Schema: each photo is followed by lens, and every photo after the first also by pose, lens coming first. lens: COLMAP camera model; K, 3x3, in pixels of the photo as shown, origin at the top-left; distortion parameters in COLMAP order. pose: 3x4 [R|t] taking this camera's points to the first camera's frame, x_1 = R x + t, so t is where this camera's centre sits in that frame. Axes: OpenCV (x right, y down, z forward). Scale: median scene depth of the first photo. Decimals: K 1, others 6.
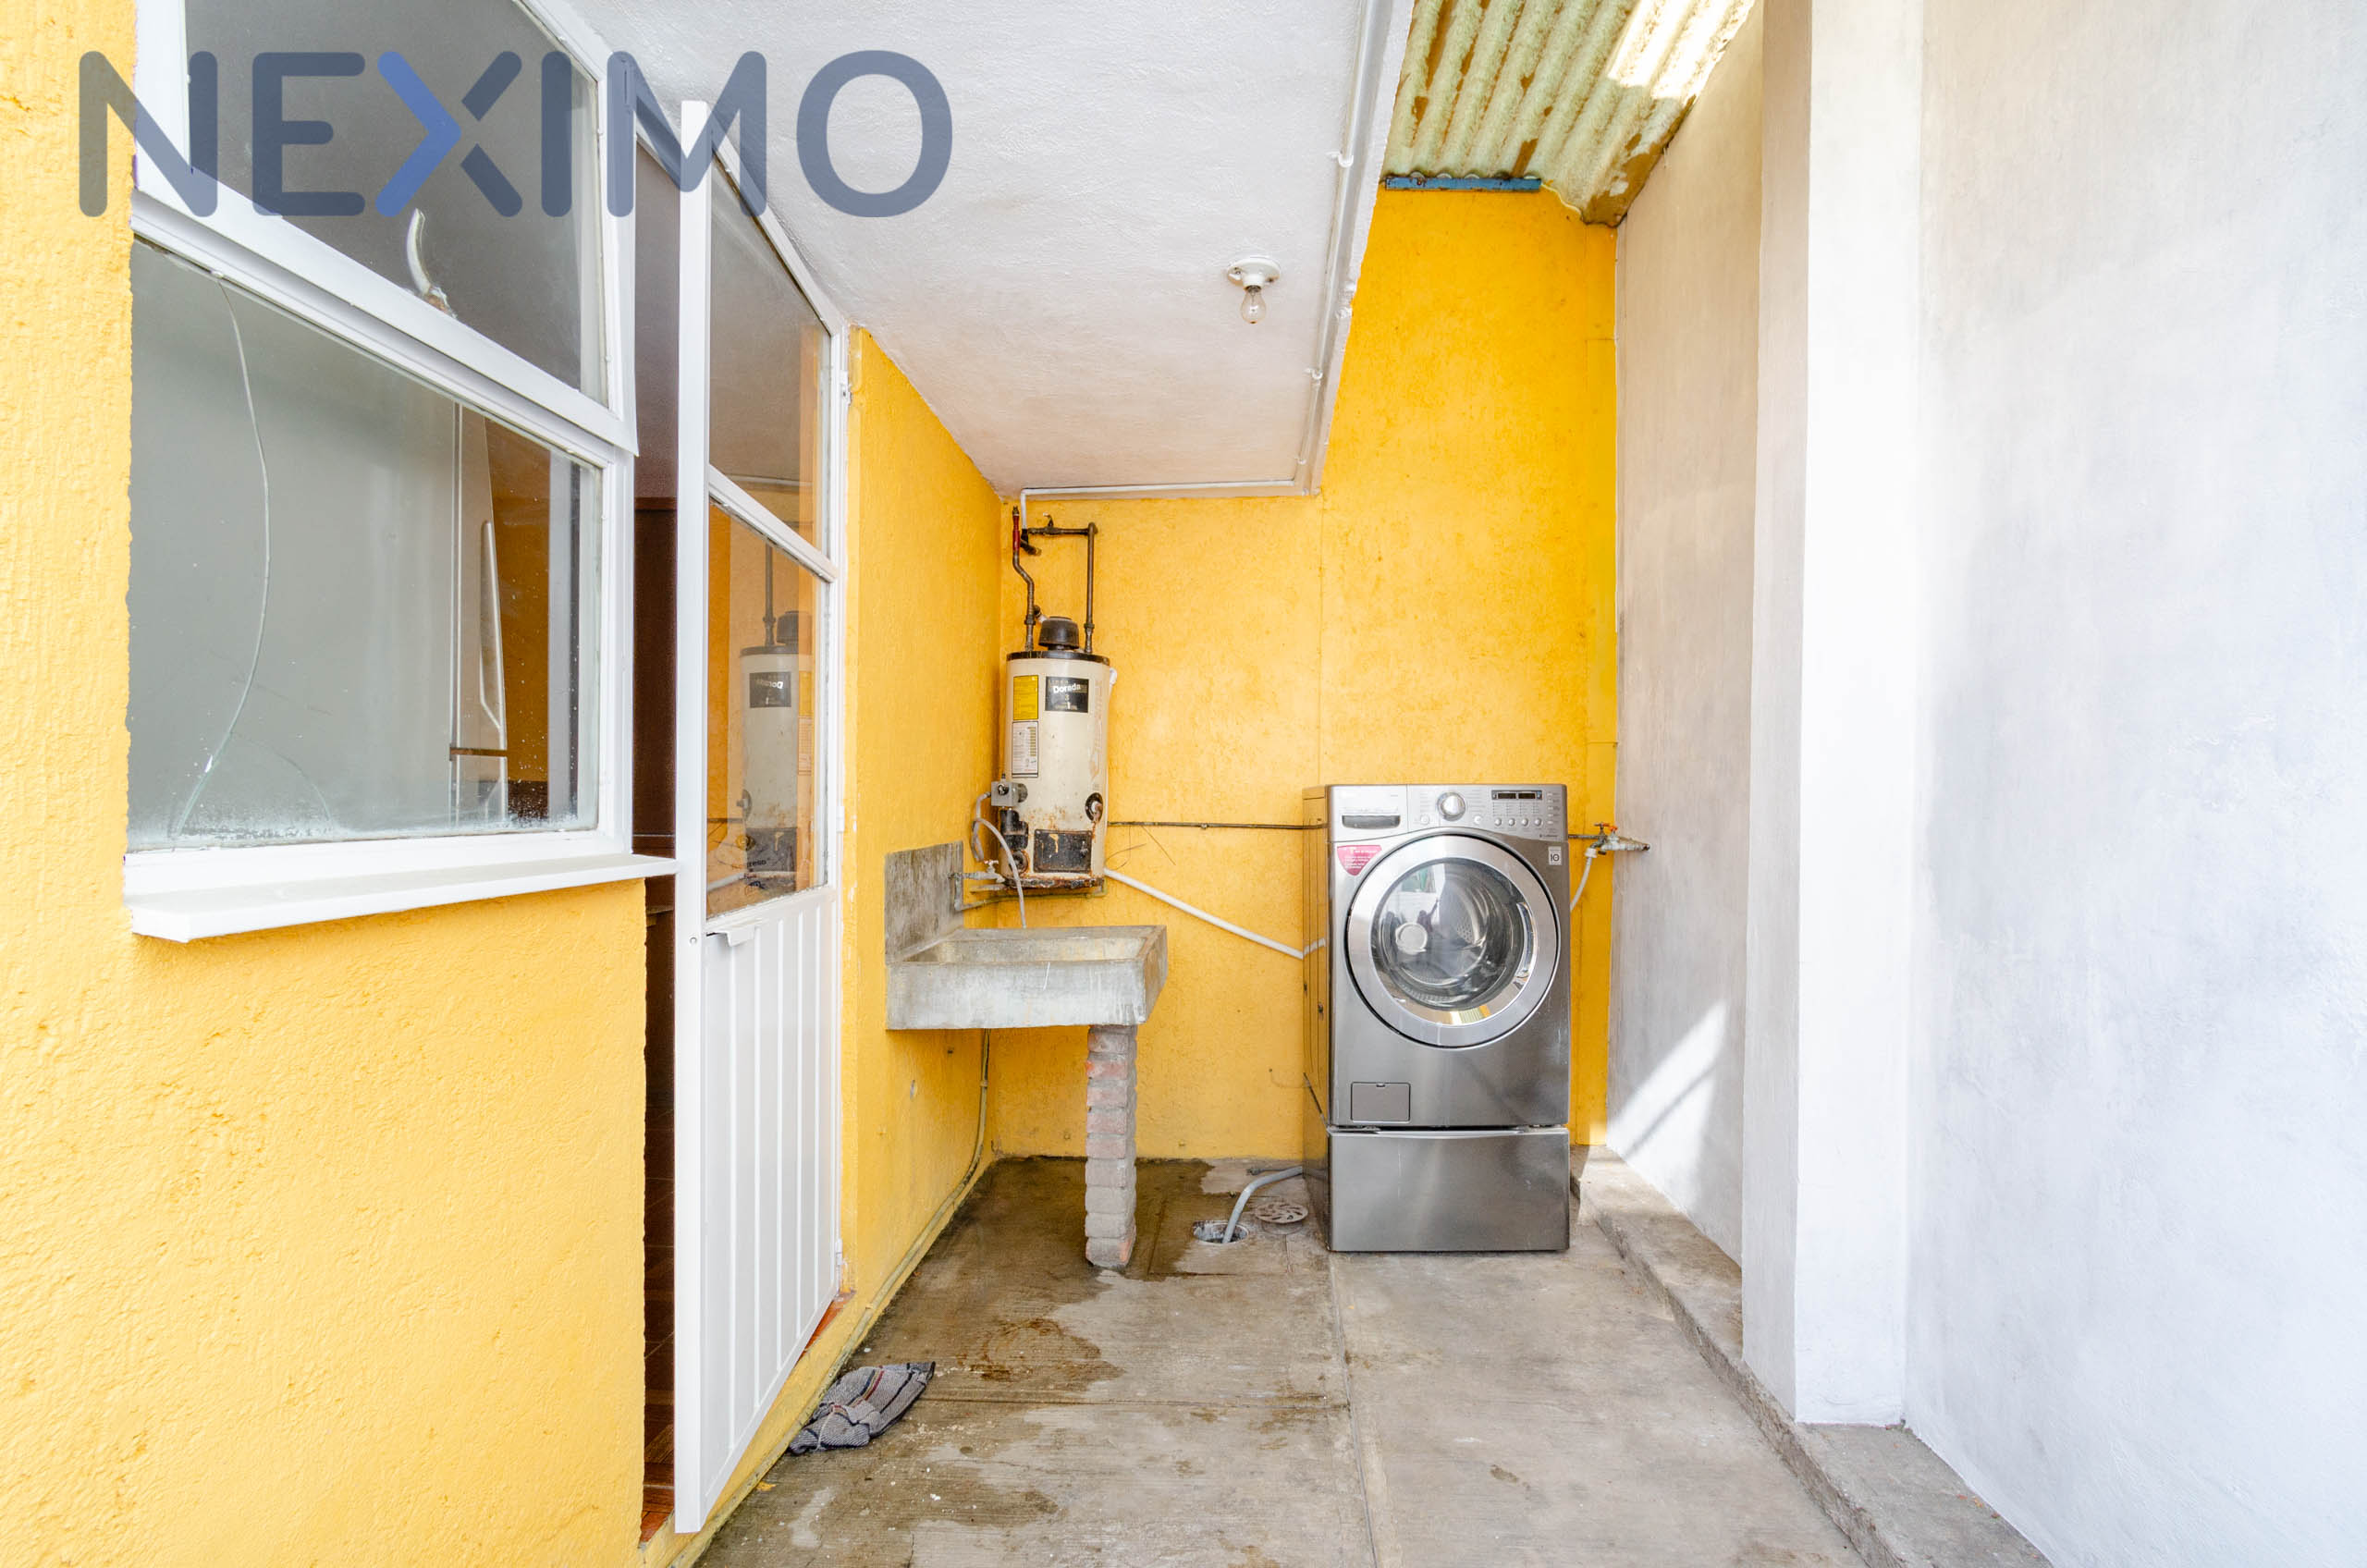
lens RADIAL K [[1069.7, 0, 1183.8], [0, 1069.7, 810.3], [0, 0, 1]] dist [0.000554, 0.000296]
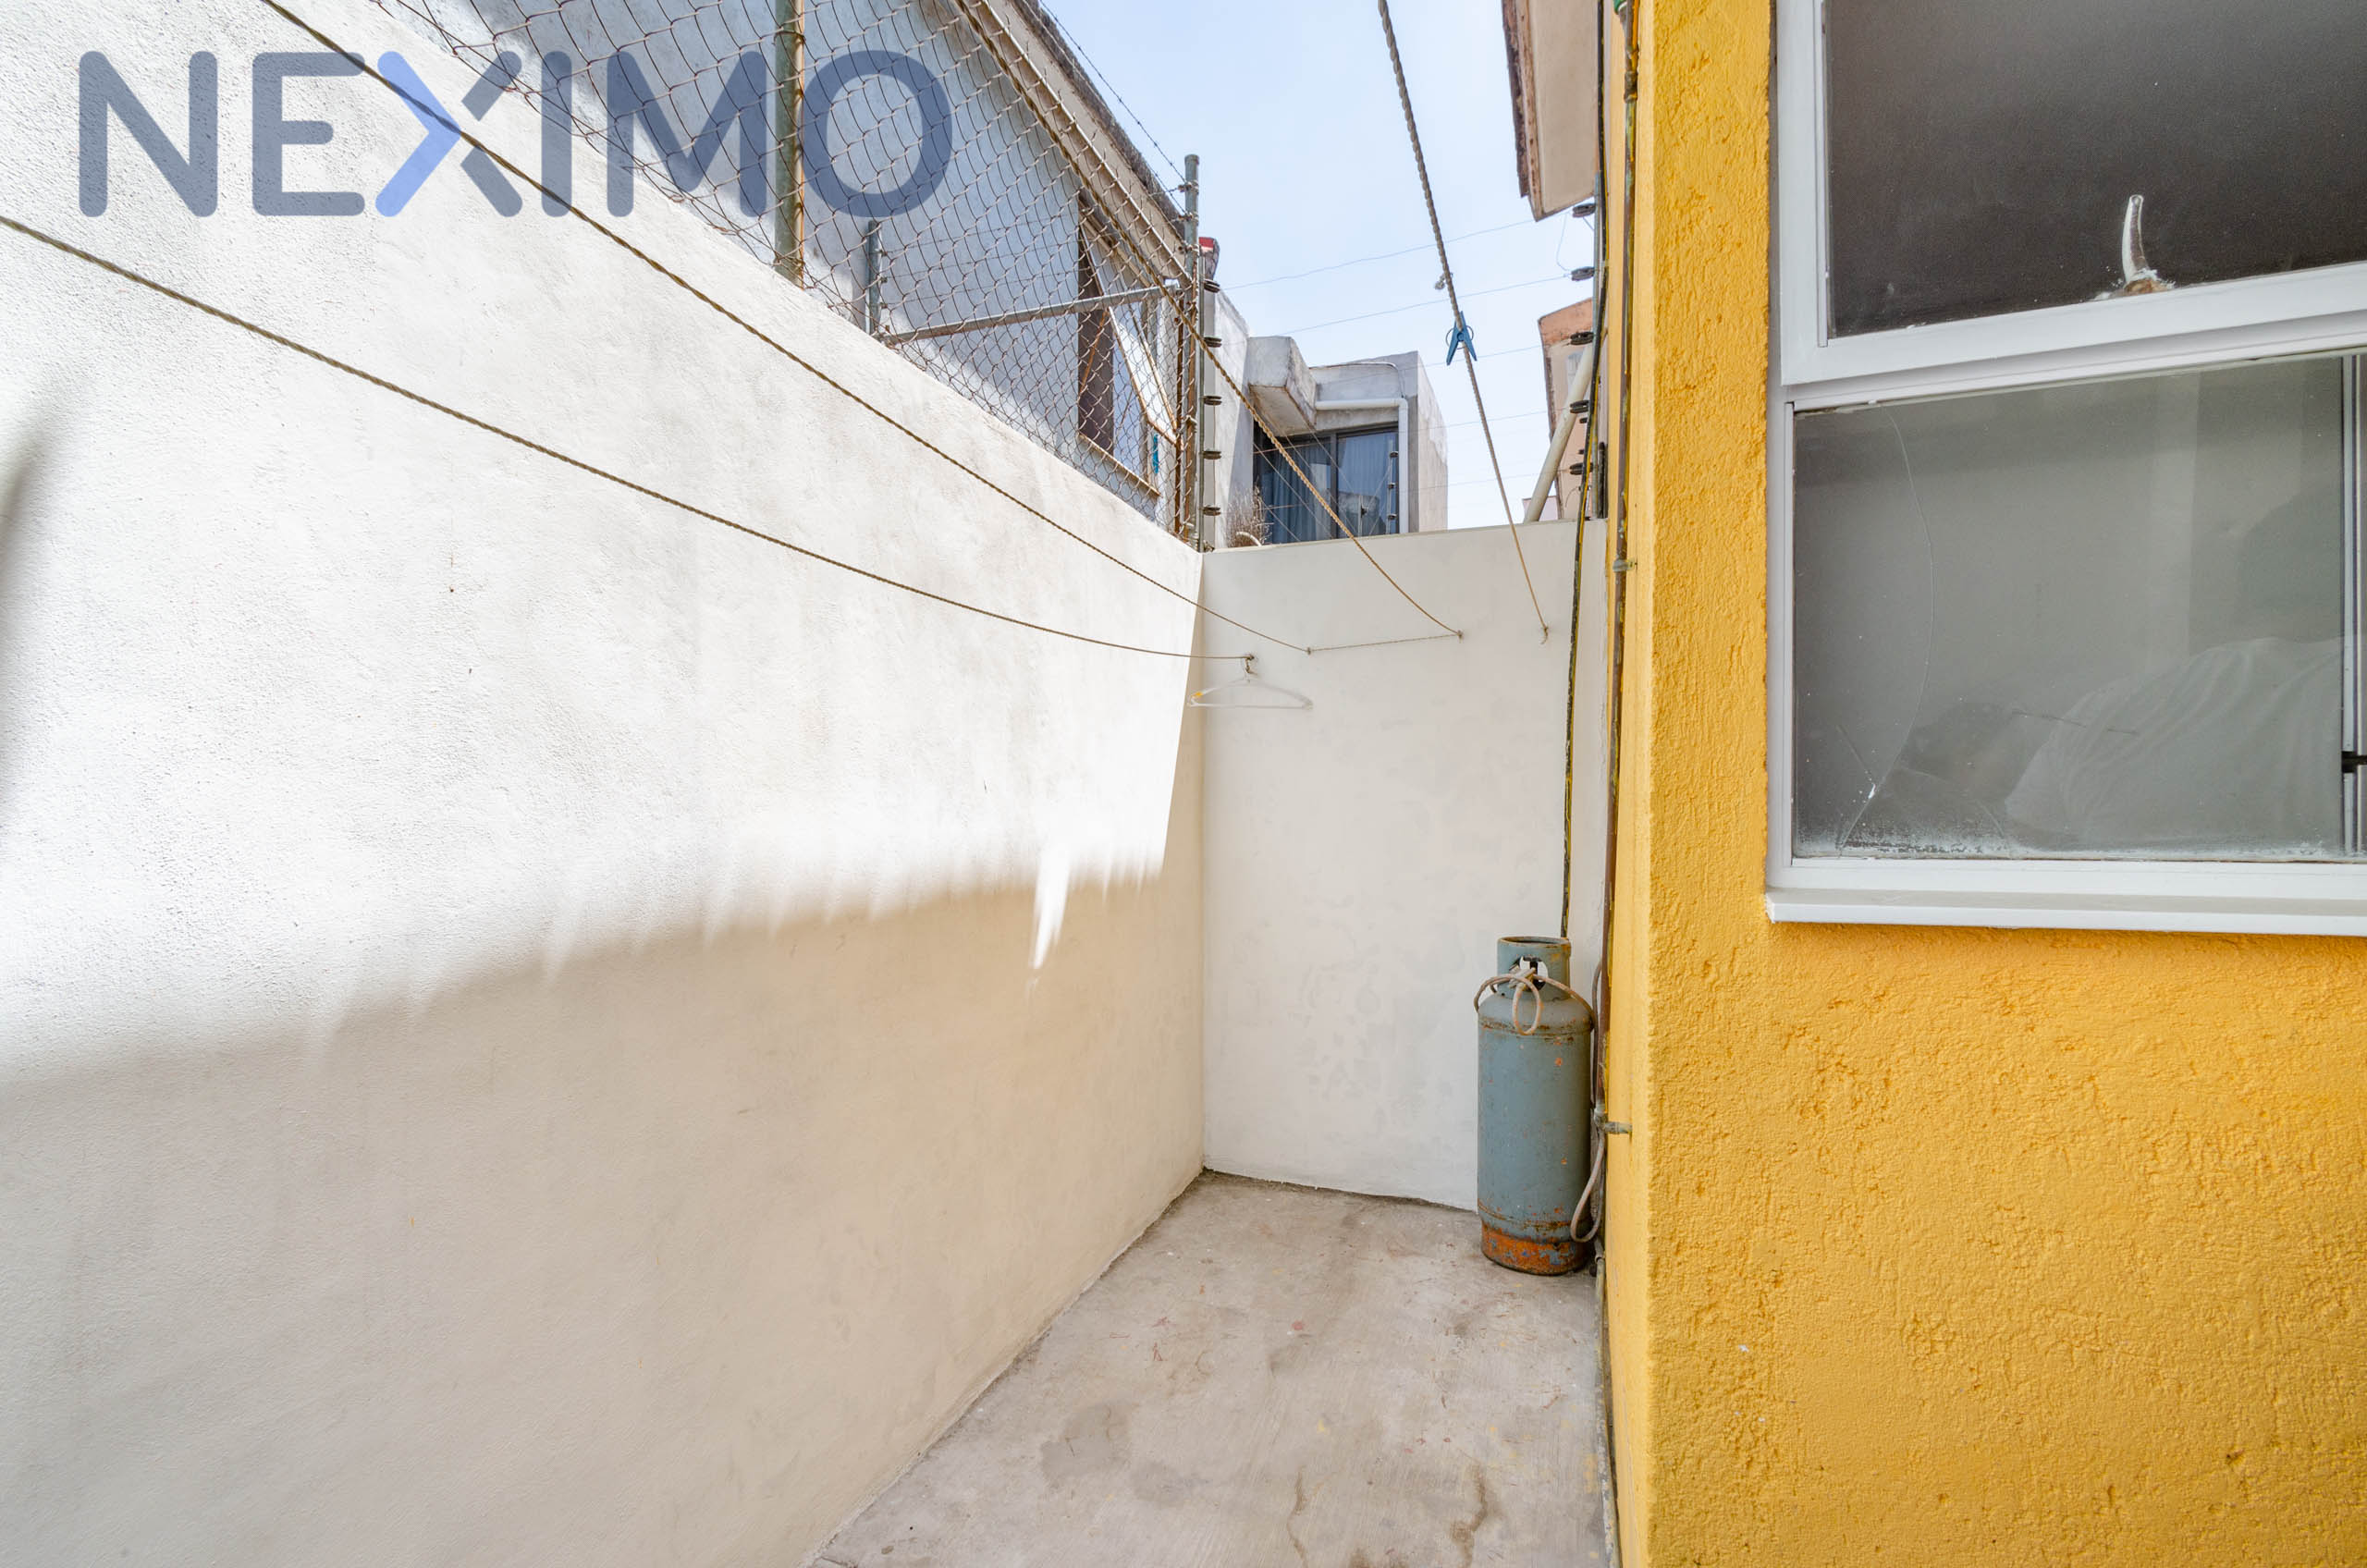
lens RADIAL K [[1069.7, 0, 1183.8], [0, 1069.7, 810.3], [0, 0, 1]] dist [0.000554, 0.000296]
pose [[-0.286924, 0.000314, -0.957953, 0.505328], [-0.008782, 0.999957, 0.002958, -0.016595], [0.957913, 0.009261, -0.286909, 0.554109]]
